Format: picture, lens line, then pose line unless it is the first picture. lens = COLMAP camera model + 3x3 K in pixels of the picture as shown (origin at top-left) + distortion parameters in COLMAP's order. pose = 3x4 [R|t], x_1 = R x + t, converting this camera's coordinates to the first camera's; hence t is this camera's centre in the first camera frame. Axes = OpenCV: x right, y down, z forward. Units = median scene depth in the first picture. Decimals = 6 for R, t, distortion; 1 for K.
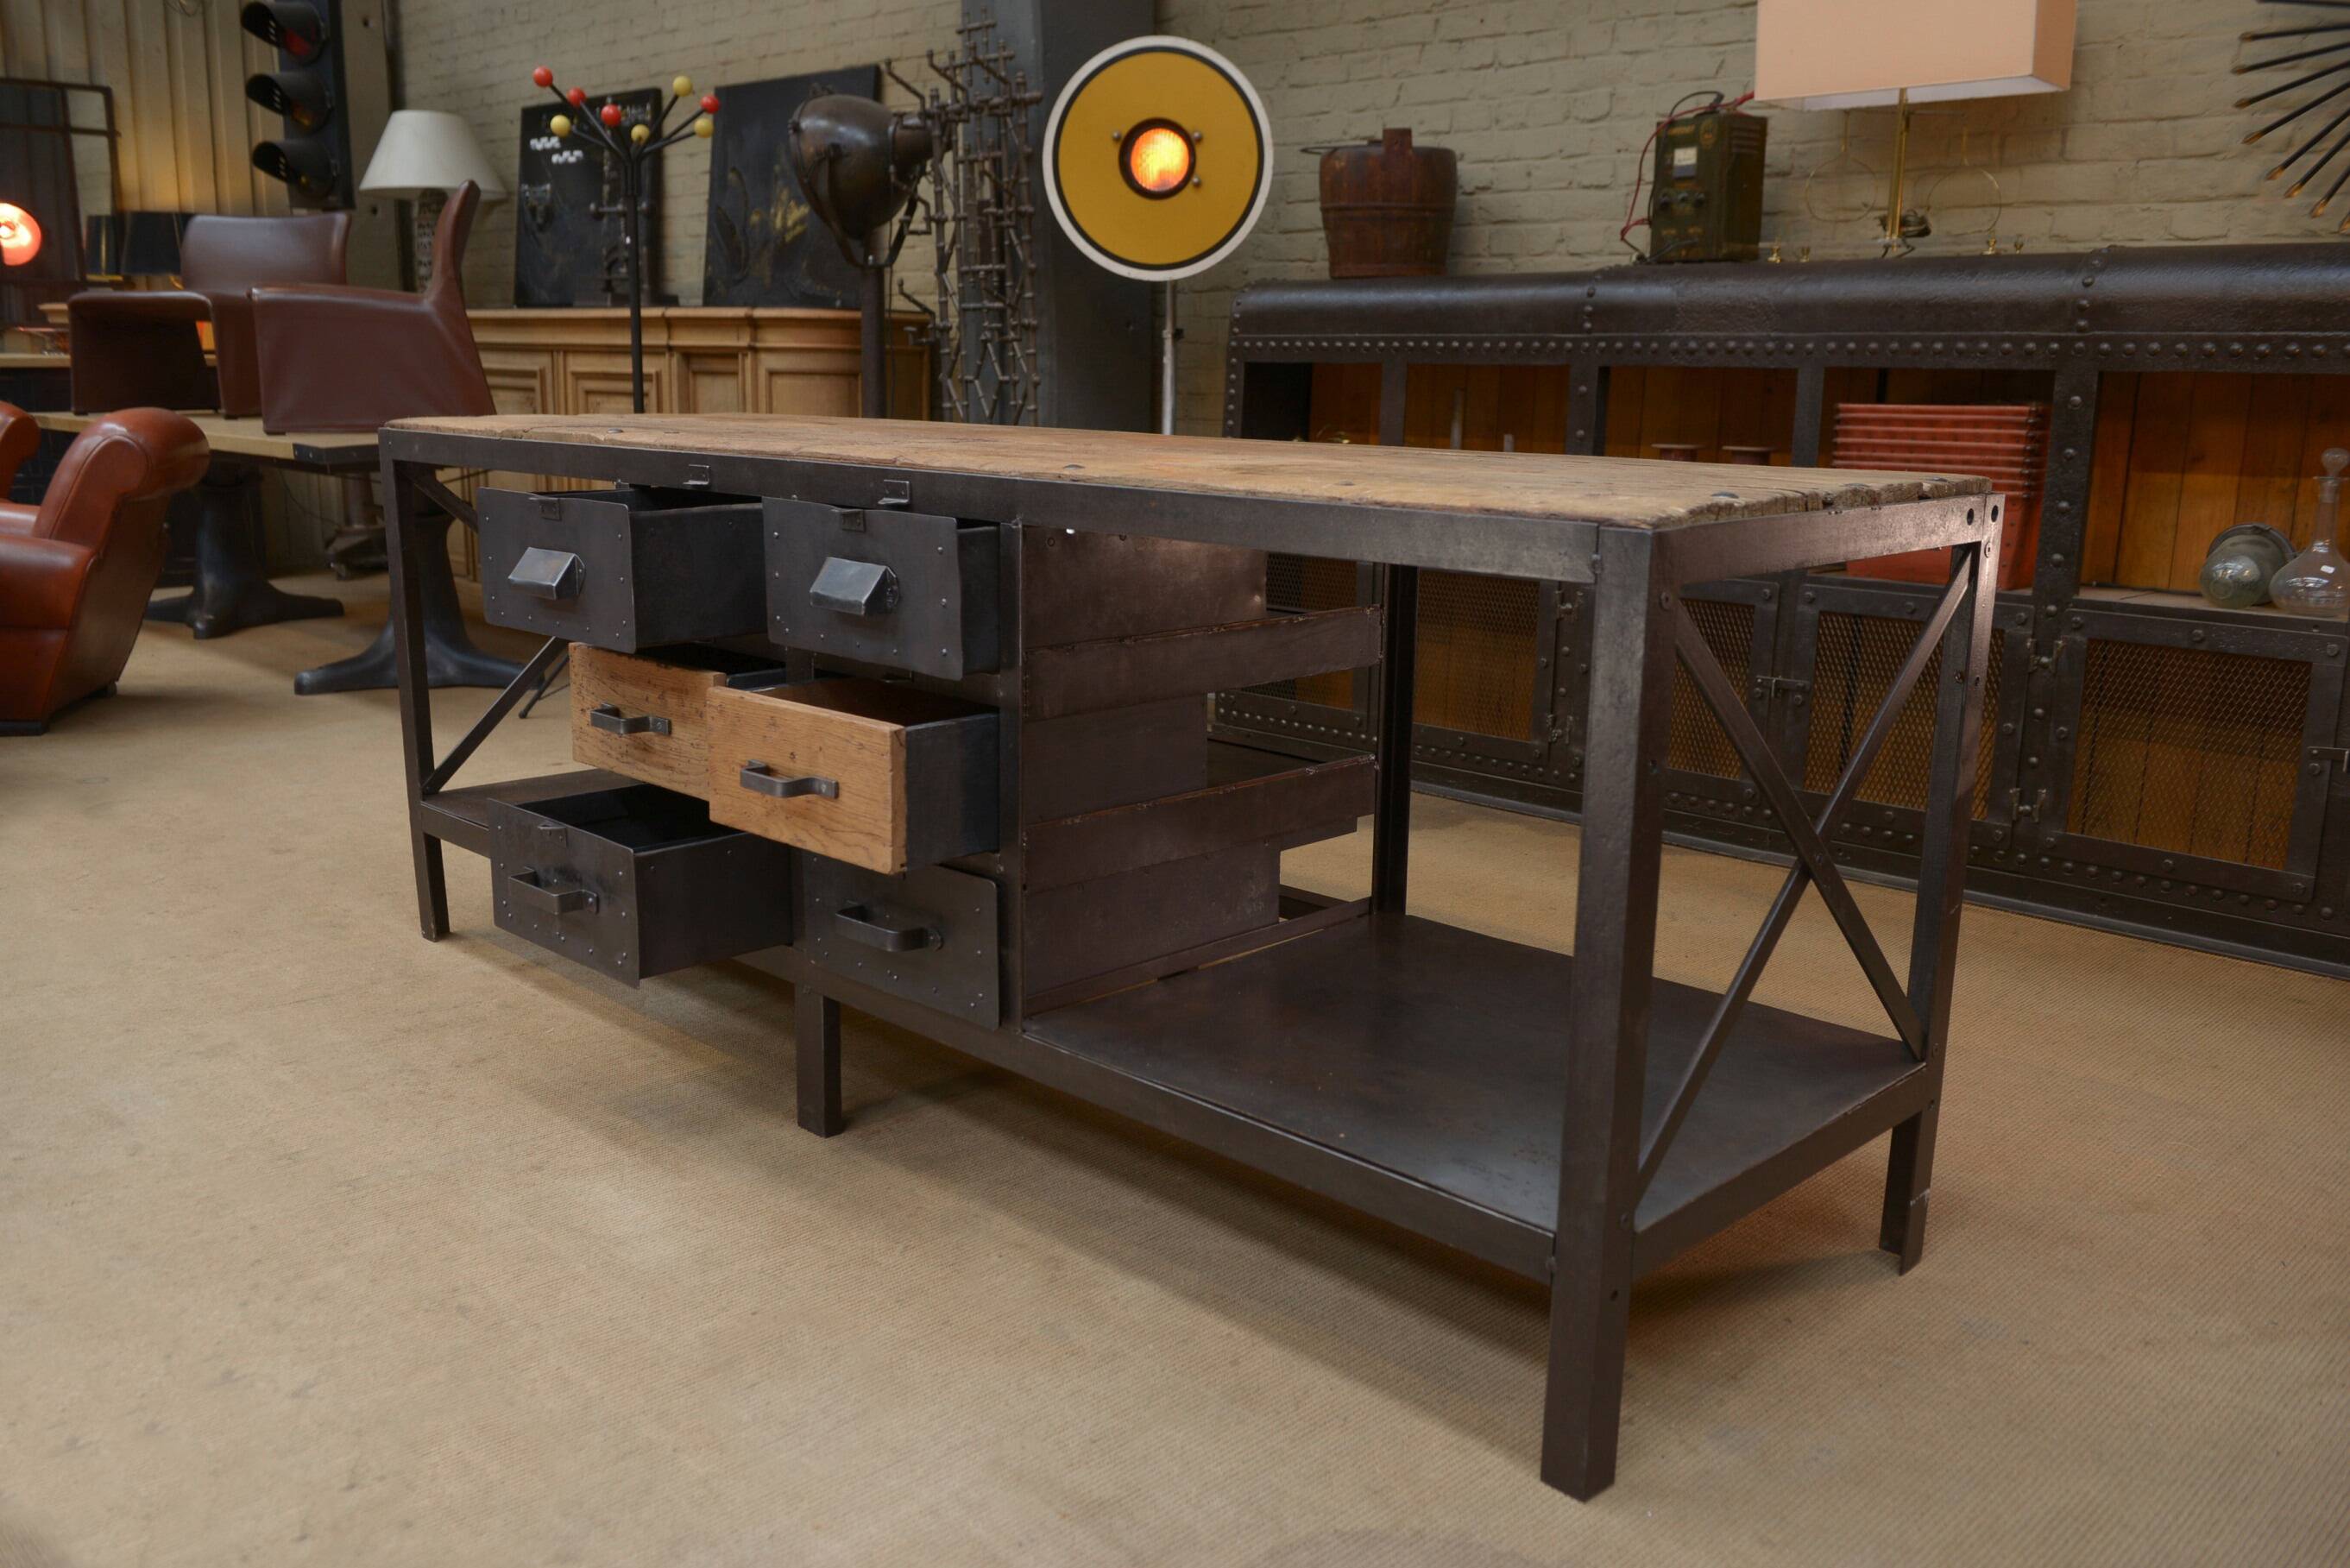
lens RADIAL K [[1935.4, 0, 1162.4], [0, 1935.4, 789.4], [0, 0, 1]] dist [-0.019064, -0.005906]
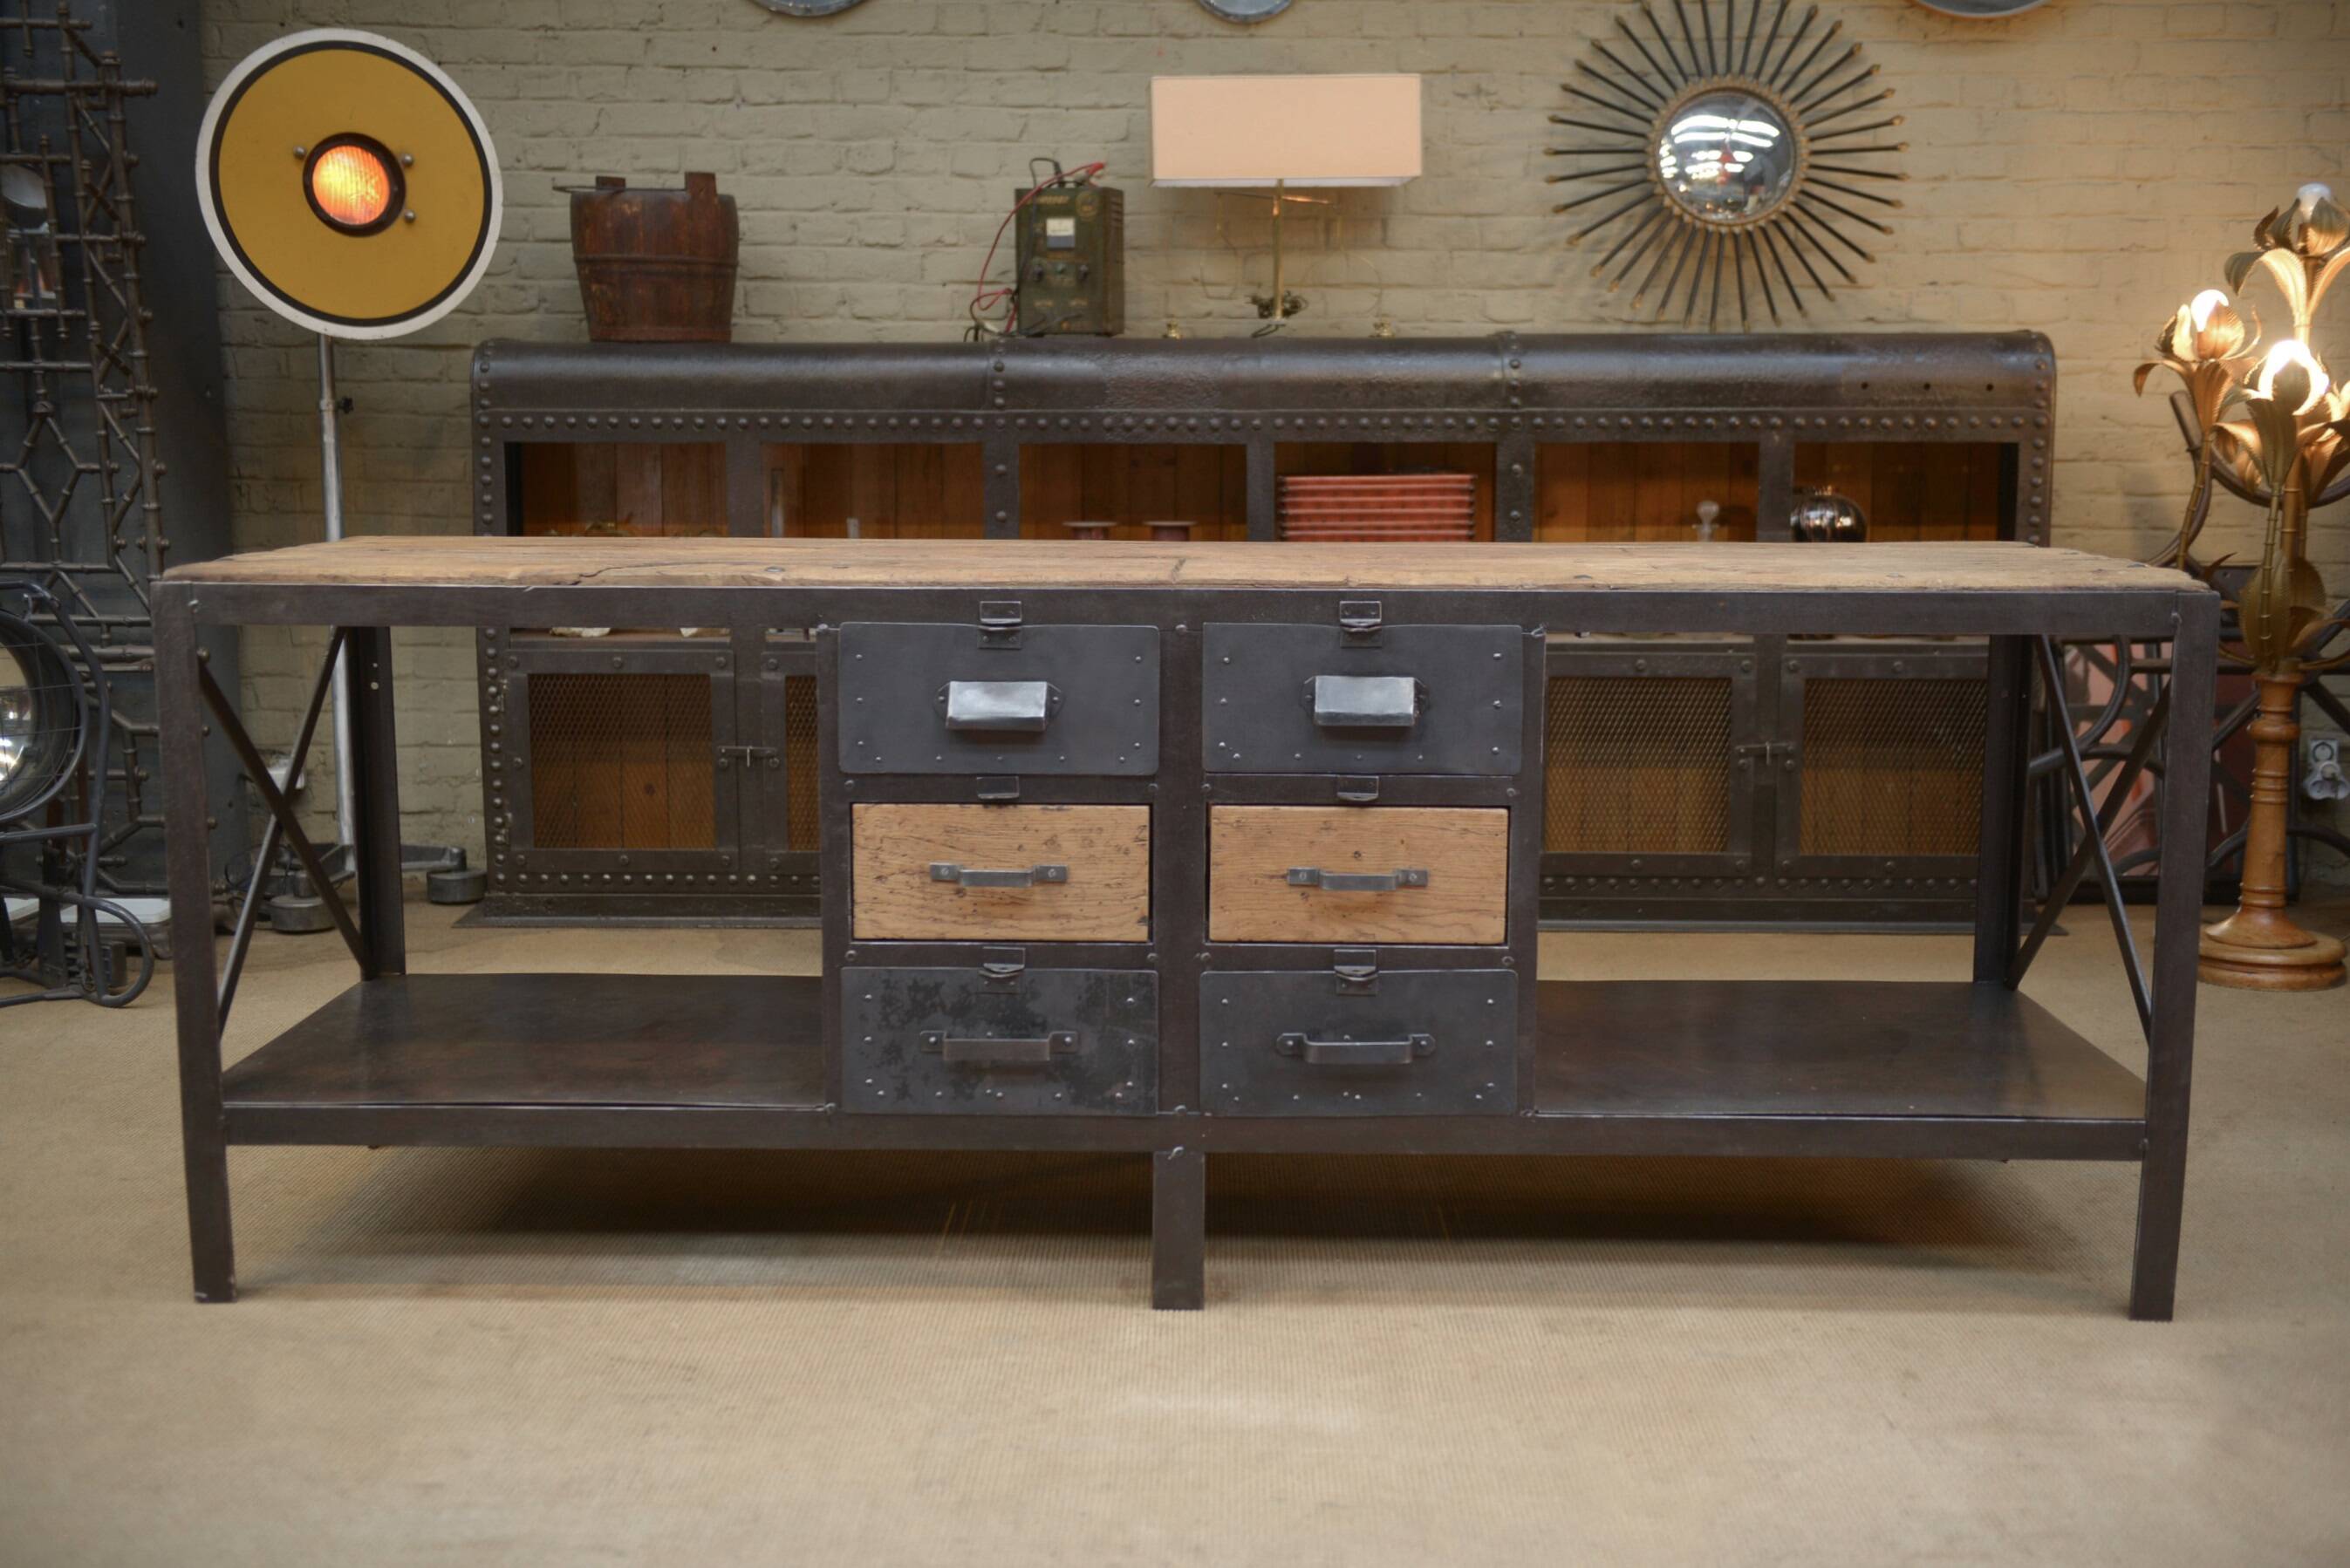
lens RADIAL K [[2561.7, 0, 1164.2], [0, 2561.7, 792.0], [0, 0, 1]] dist [0.061786, 0.000000]
pose [[0.719289, -0.115889, 0.684977, -0.617795], [0.156717, 0.987640, 0.002528, -0.043707], [-0.676804, 0.105530, 0.728560, 0.055340]]
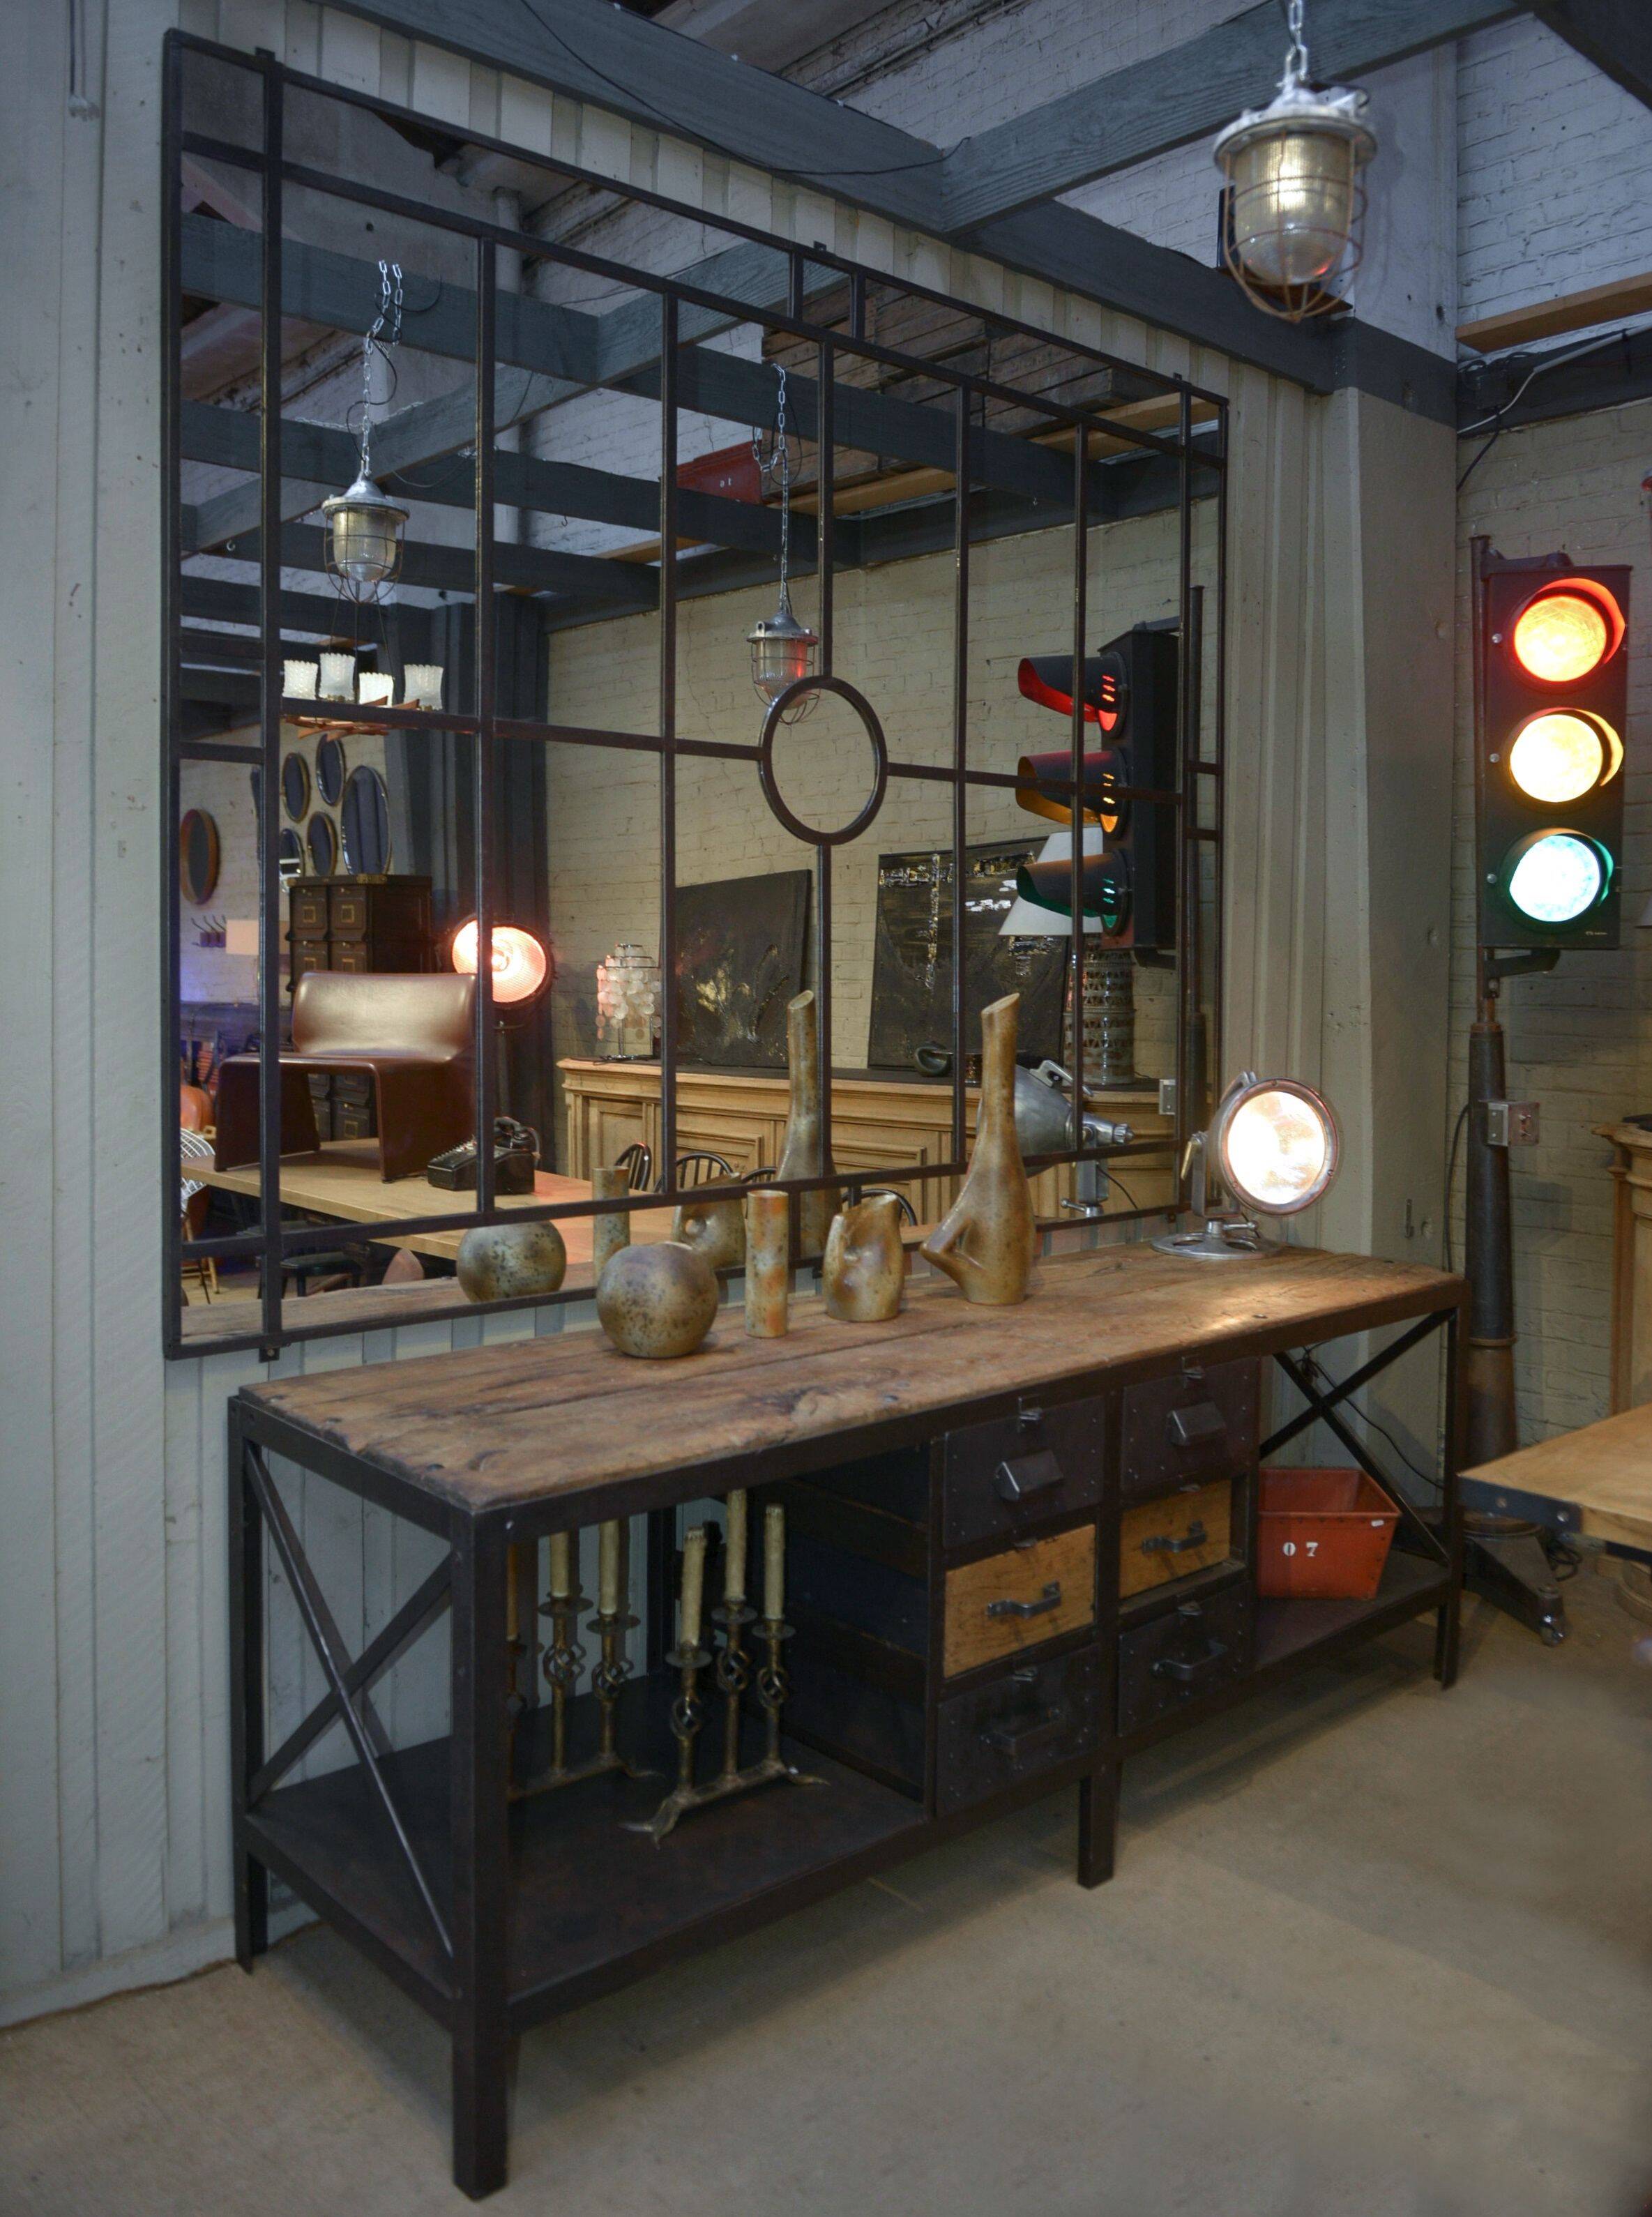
lens RADIAL K [[1772.1, 0, 808.3], [0, 1772.1, 993.7], [0, 0, 1]] dist [-0.058137, 0.002382]
pose [[0.056275, -0.036901, 0.997733, -0.813349], [0.206467, 0.978146, 0.024531, -0.285334], [-0.976834, 0.204618, 0.062664, 0.619922]]
